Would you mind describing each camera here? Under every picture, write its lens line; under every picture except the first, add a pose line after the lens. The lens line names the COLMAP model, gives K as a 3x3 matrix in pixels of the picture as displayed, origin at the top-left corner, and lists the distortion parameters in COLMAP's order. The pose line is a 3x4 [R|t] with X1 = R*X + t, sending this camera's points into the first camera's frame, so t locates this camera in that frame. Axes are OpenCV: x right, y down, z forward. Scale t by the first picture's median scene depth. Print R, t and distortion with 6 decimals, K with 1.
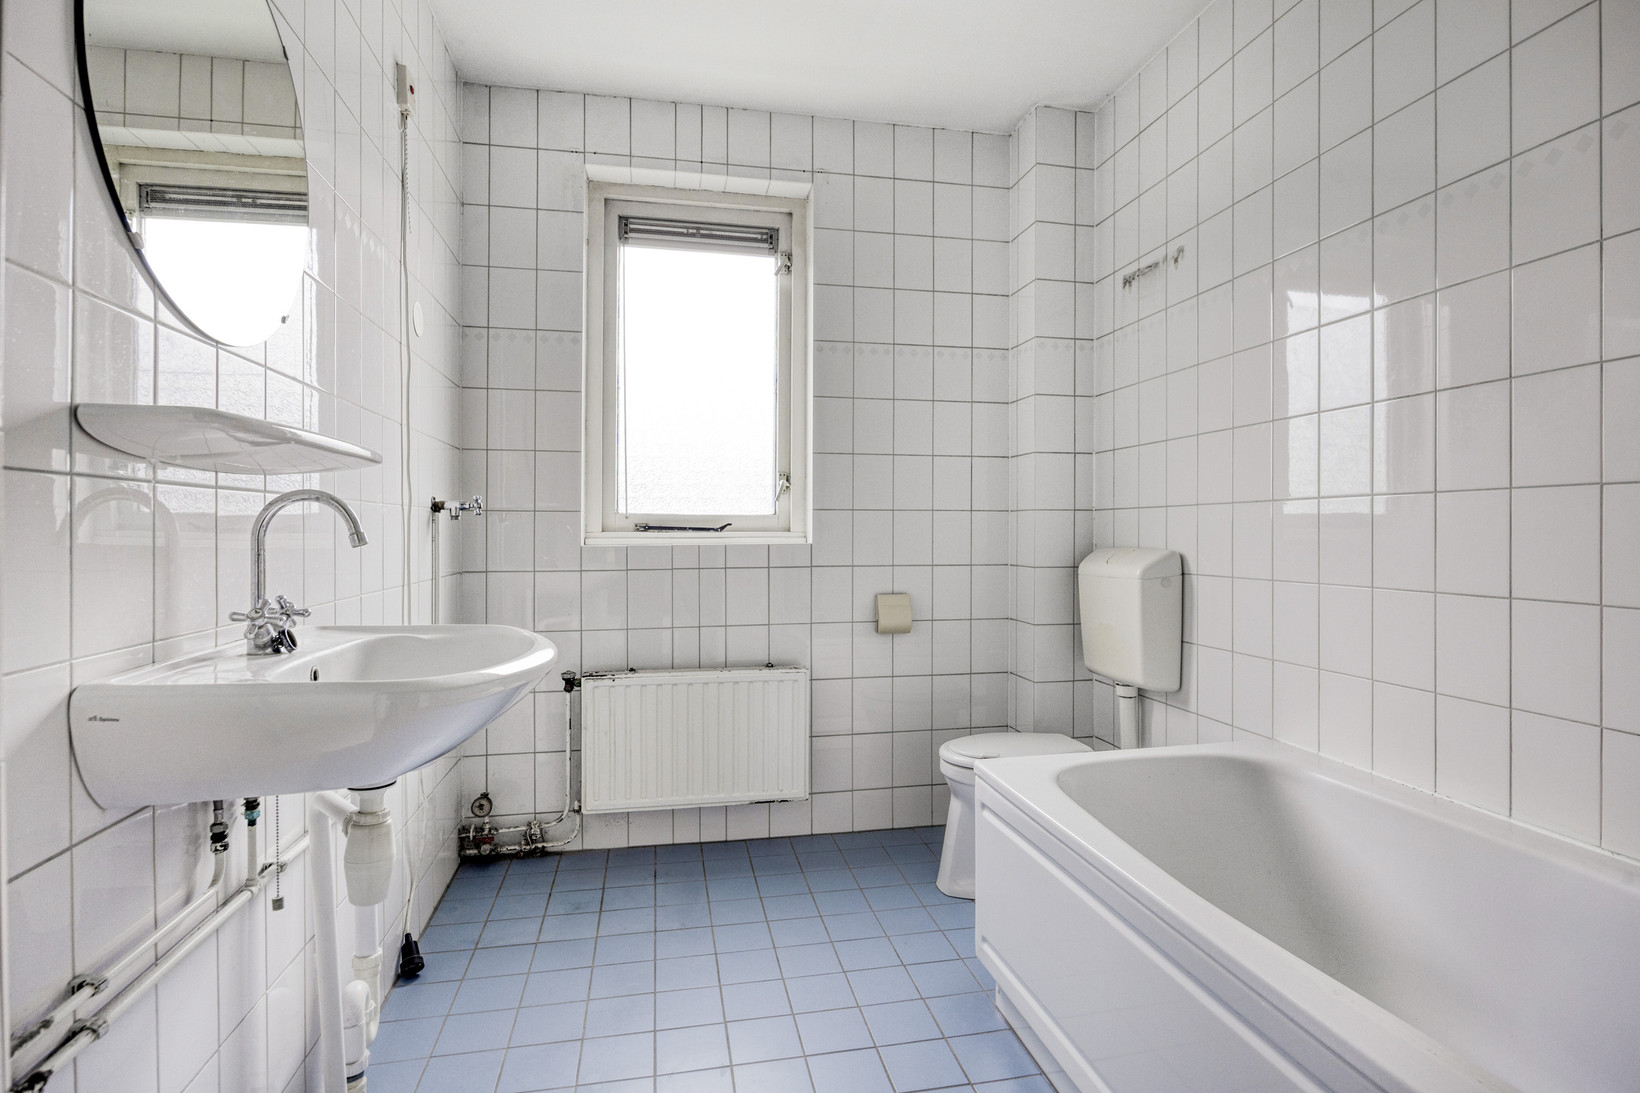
lens RADIAL K [[862.9, 0, 825.2], [0, 862.9, 550.1], [0, 0, 1]] dist [-0.012201, -0.000216]
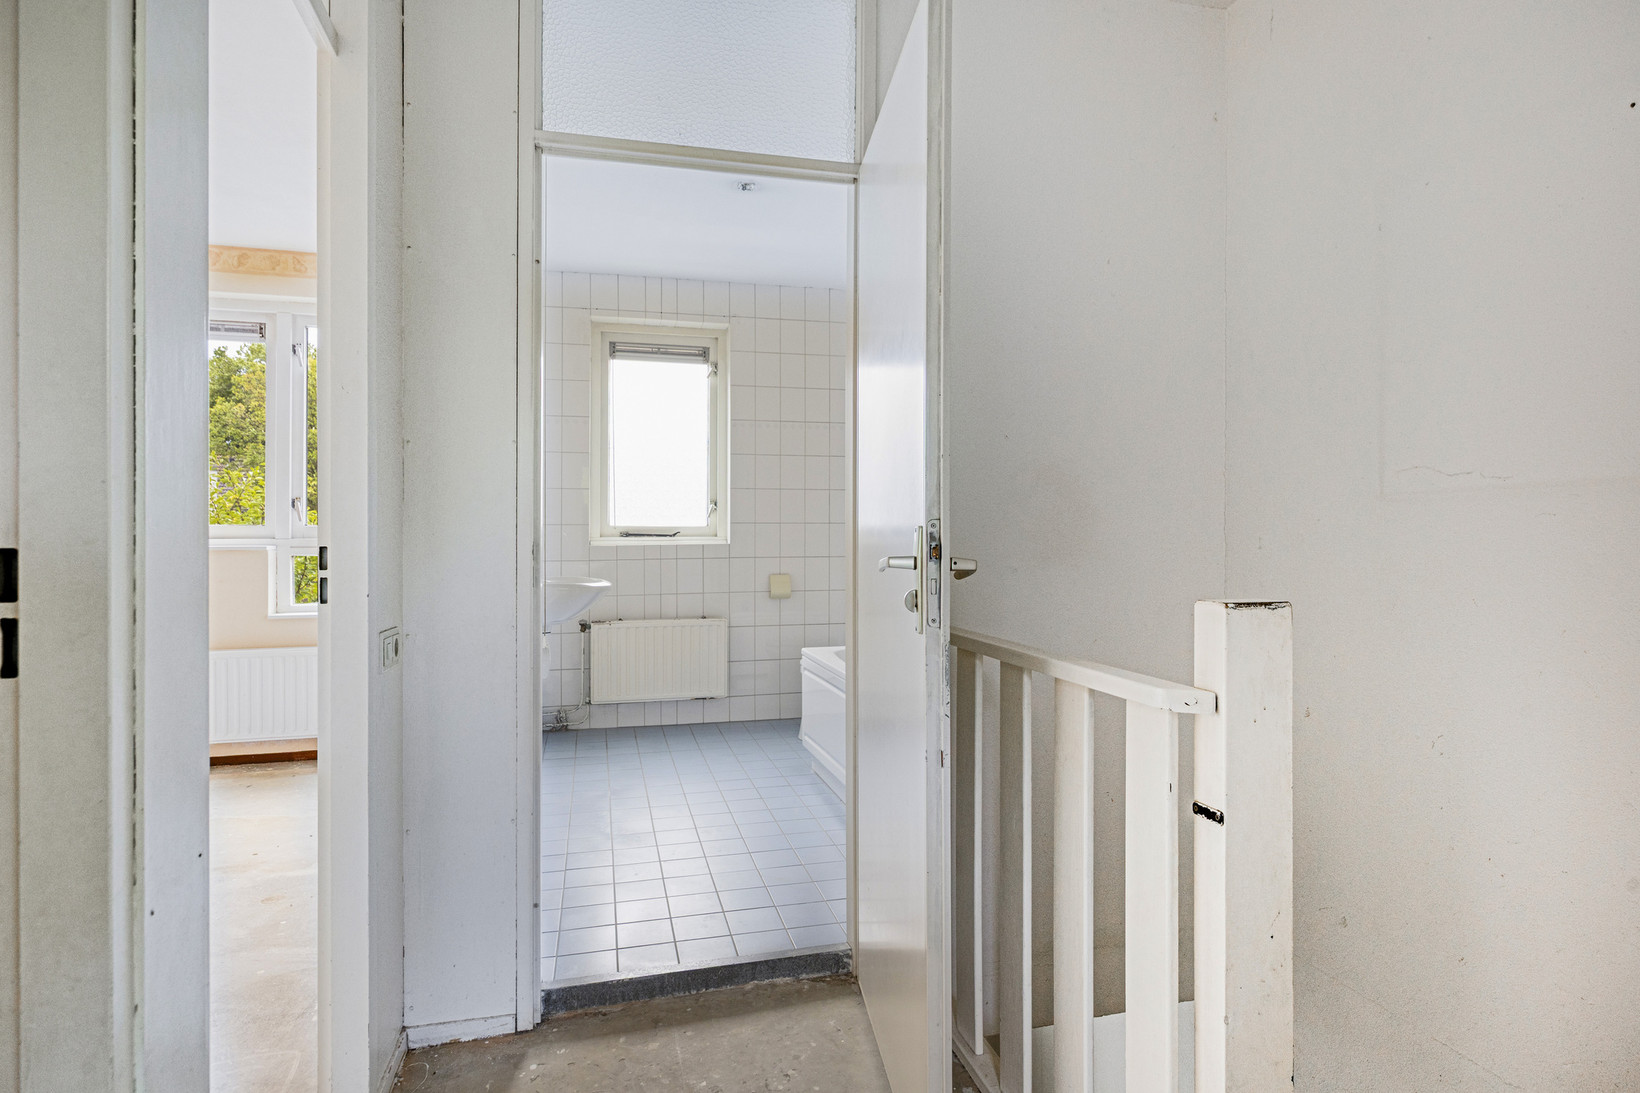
lens RADIAL K [[915.4, 0, 826.6], [0, 915.4, 534.4], [0, 0, 1]] dist [0.030441, 0.000347]
pose [[0.998393, -0.002575, 0.056611, 0.070101], [0.003662, 0.999811, -0.019101, 0.008424], [-0.056552, 0.019278, 0.998214, -0.749928]]
